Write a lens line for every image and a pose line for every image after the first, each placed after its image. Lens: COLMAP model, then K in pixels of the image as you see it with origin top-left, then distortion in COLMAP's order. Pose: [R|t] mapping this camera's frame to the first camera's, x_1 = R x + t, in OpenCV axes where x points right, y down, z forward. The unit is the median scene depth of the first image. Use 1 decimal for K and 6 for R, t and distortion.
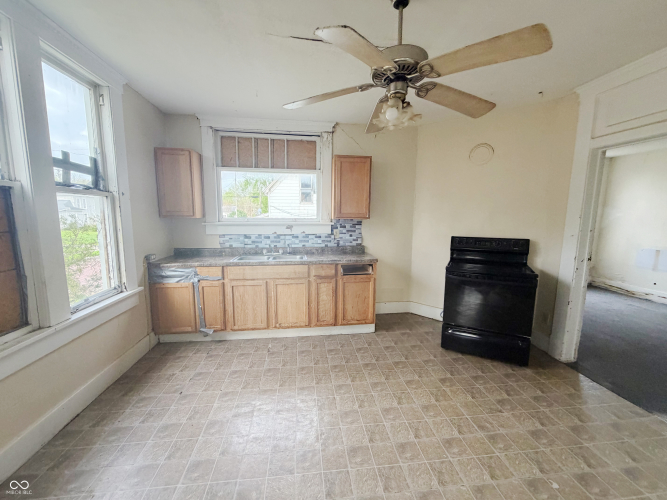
lens RADIAL K [[292.7, 0, 333.5], [0, 292.7, 250.0], [0, 0, 1]] dist [-0.001570, -0.000061]
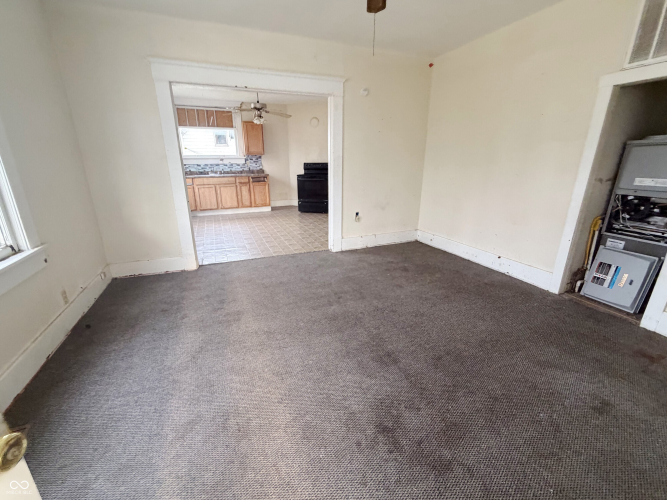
lens RADIAL K [[292.7, 0, 333.5], [0, 292.7, 250.0], [0, 0, 1]] dist [-0.001570, -0.000061]
pose [[0.965034, -0.088771, 0.246636, 0.030510], [0.042668, 0.981558, 0.186342, 0.190856], [-0.258629, -0.169303, 0.951024, -1.196053]]
